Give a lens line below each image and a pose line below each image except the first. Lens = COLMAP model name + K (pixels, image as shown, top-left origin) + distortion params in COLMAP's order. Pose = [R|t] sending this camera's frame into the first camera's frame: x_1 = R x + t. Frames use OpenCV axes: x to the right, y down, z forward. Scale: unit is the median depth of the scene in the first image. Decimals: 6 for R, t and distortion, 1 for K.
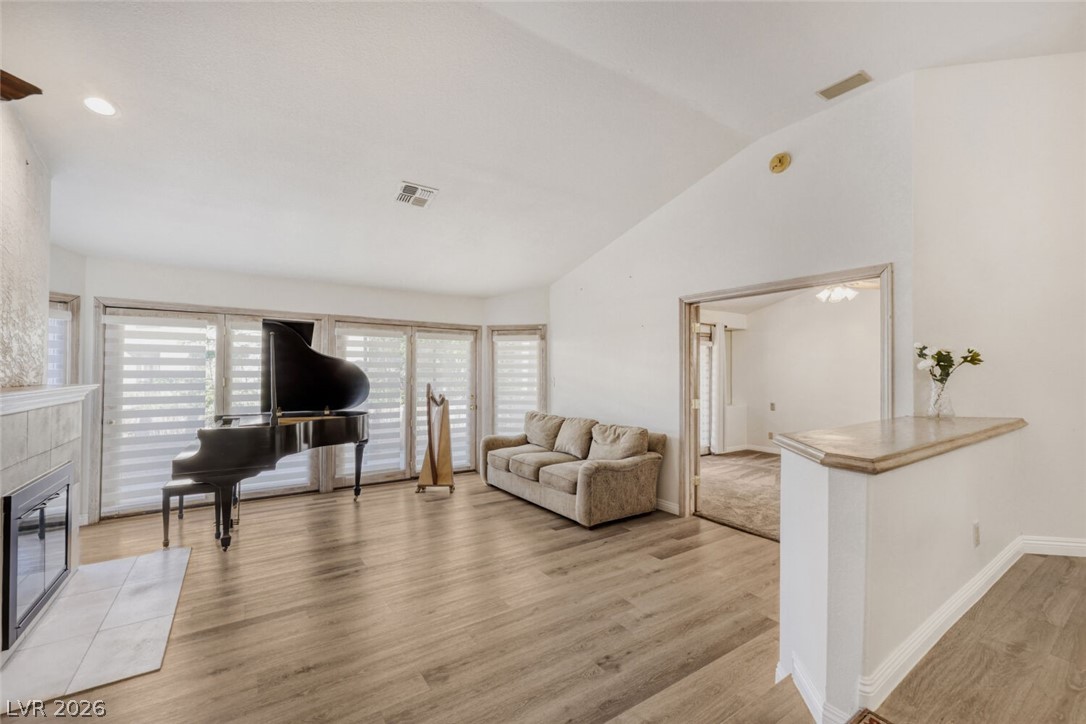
lens RADIAL K [[445.1, 0, 532.8], [0, 445.1, 364.2], [0, 0, 1]] dist [-0.002073, 0.000020]
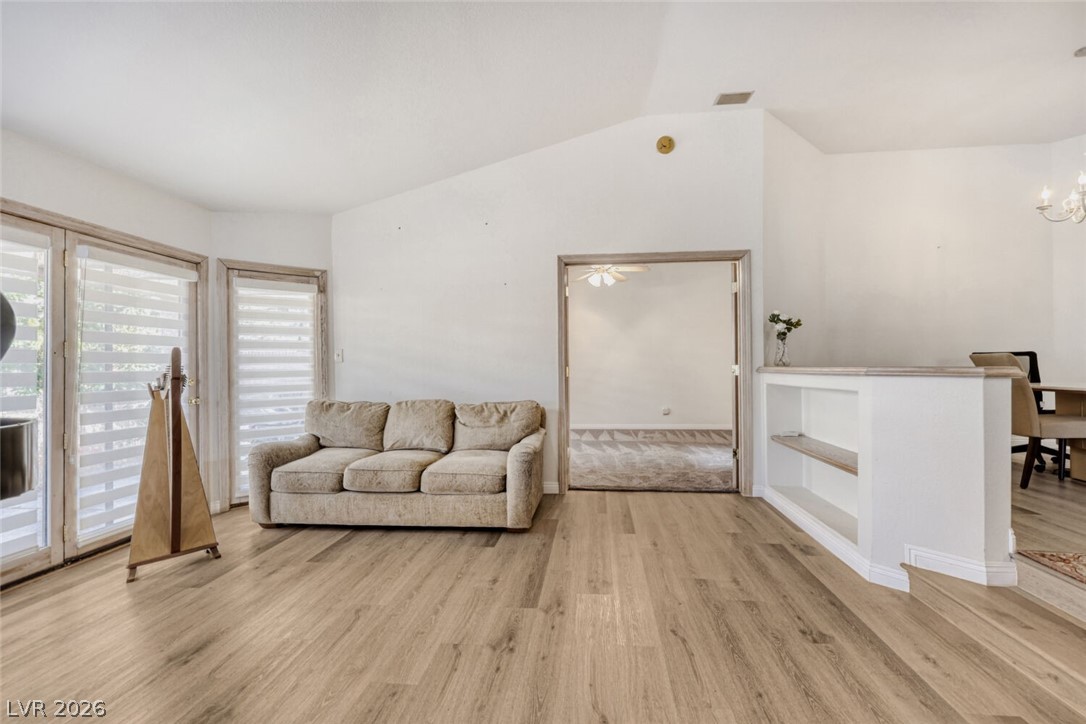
lens RADIAL K [[445.1, 0, 550.2], [0, 445.1, 369.3], [0, 0, 1]] dist [-0.002073, 0.000020]
pose [[0.619013, -0.017302, 0.785190, -0.362116], [-0.000881, 0.999741, 0.022724, 0.054299], [-0.785380, -0.014759, 0.618838, 0.384058]]
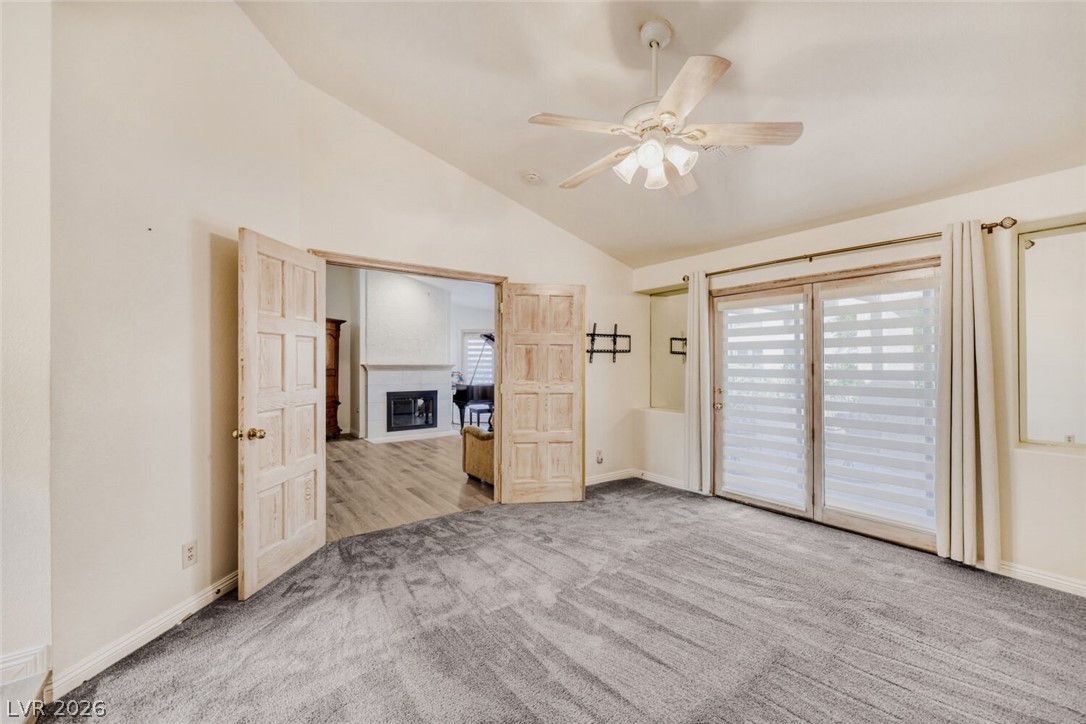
lens RADIAL K [[445.1, 0, 530.4], [0, 445.1, 361.3], [0, 0, 1]] dist [-0.002073, 0.000020]
pose [[0.042382, -0.007942, -0.999070, 1.170632], [0.017150, 0.999827, -0.007221, 0.033919], [0.998954, -0.016828, 0.042511, 0.904328]]
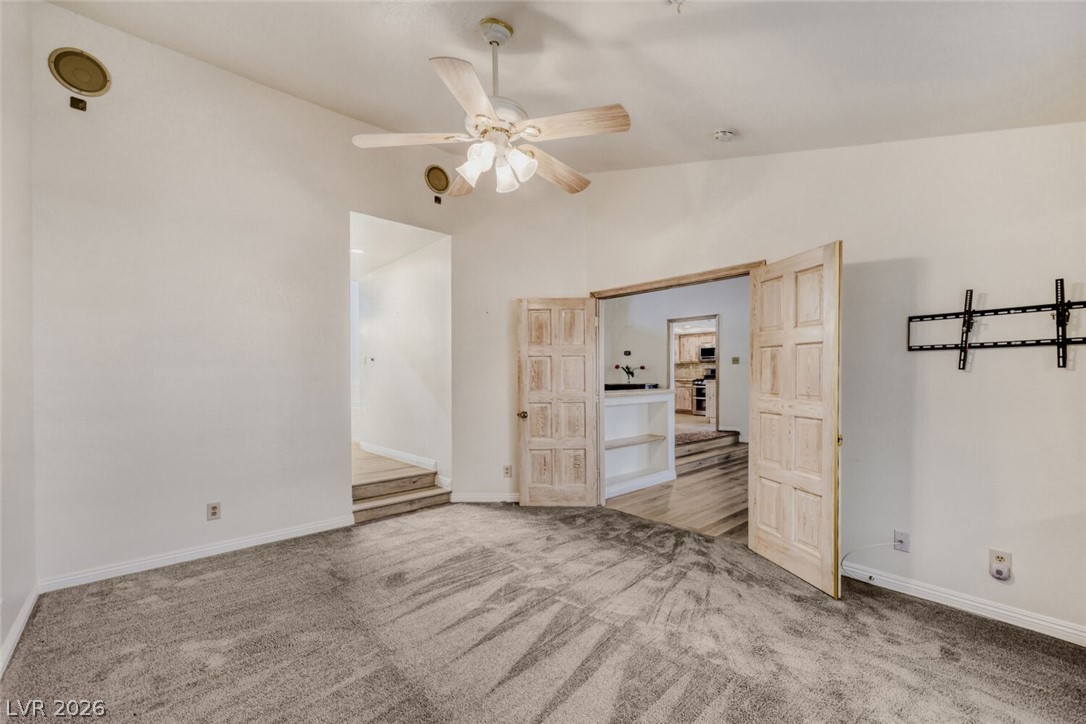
lens RADIAL K [[445.1, 0, 536.9], [0, 445.1, 377.9], [0, 0, 1]] dist [-0.002073, 0.000020]
pose [[-0.991148, 0.003493, -0.132712, 0.737453], [0.005175, 0.999911, -0.012329, 0.044785], [0.132657, -0.012906, -0.991078, 1.503521]]
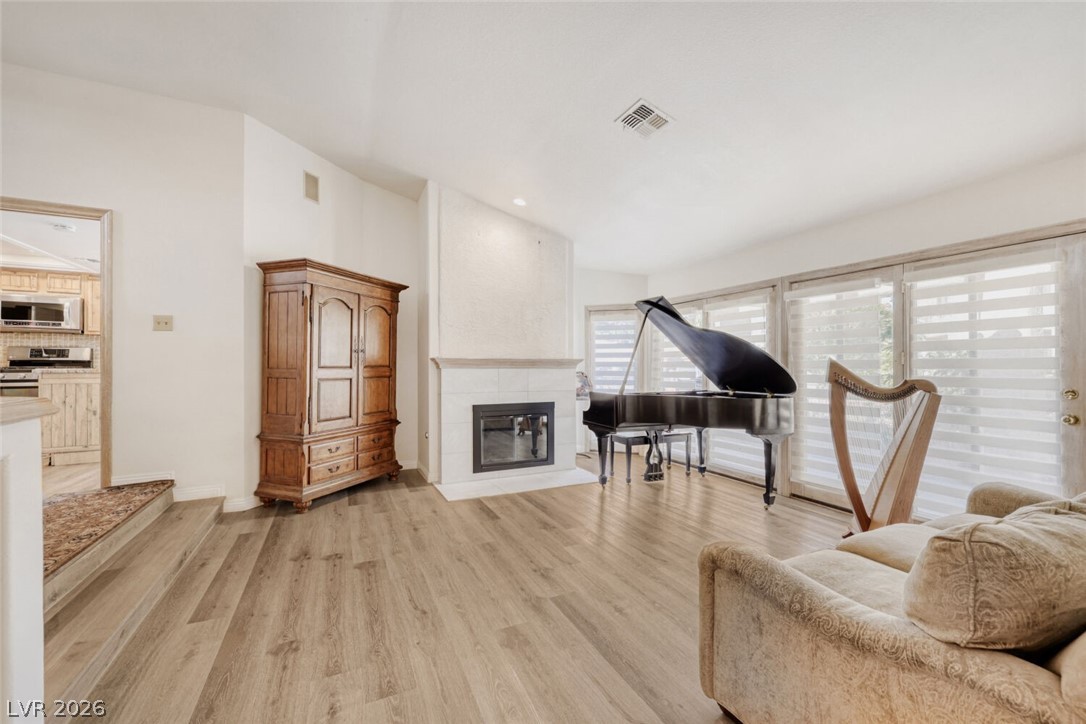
lens RADIAL K [[445.1, 0, 539.9], [0, 445.1, 359.9], [0, 0, 1]] dist [-0.002073, 0.000020]
pose [[-0.132907, -0.017199, -0.990979, 0.437062], [0.018114, 0.999640, -0.019778, 0.051096], [0.990963, -0.020580, -0.132548, 0.715313]]
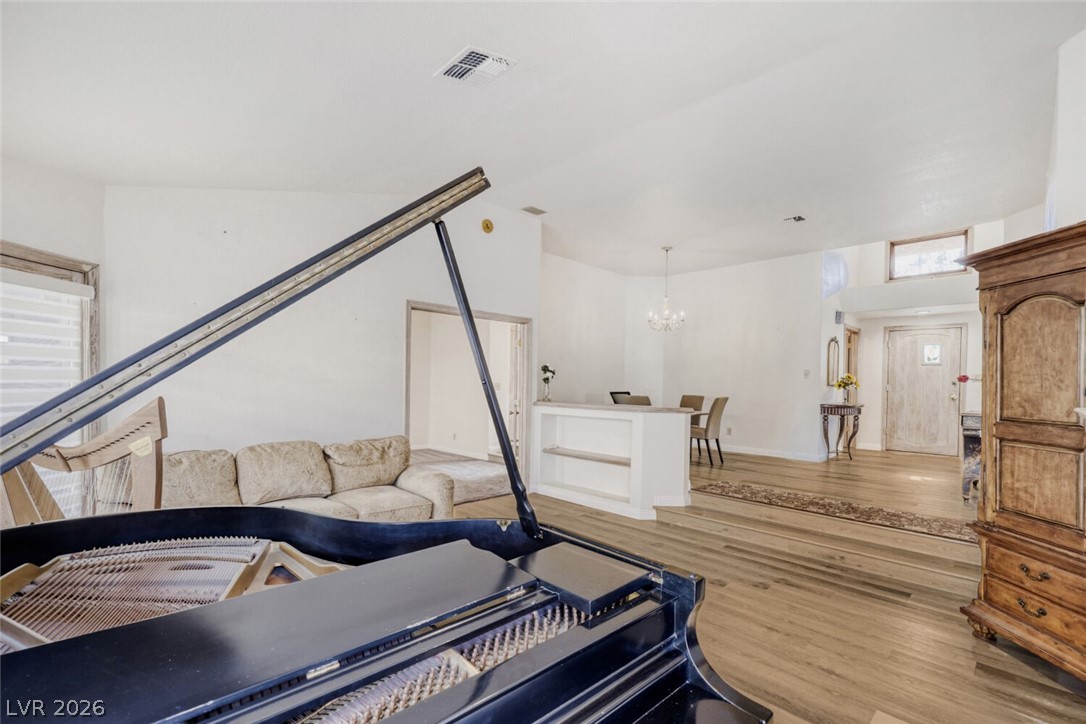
lens RADIAL K [[472.1, 0, 558.6], [0, 472.1, 393.6], [0, 0, 1]] dist [-0.006729, -0.000338]
pose [[-0.215590, -0.028892, 0.976056, -0.687688], [-0.036420, 0.999105, 0.021530, 0.018971], [-0.975805, -0.030906, -0.216449, 0.785550]]
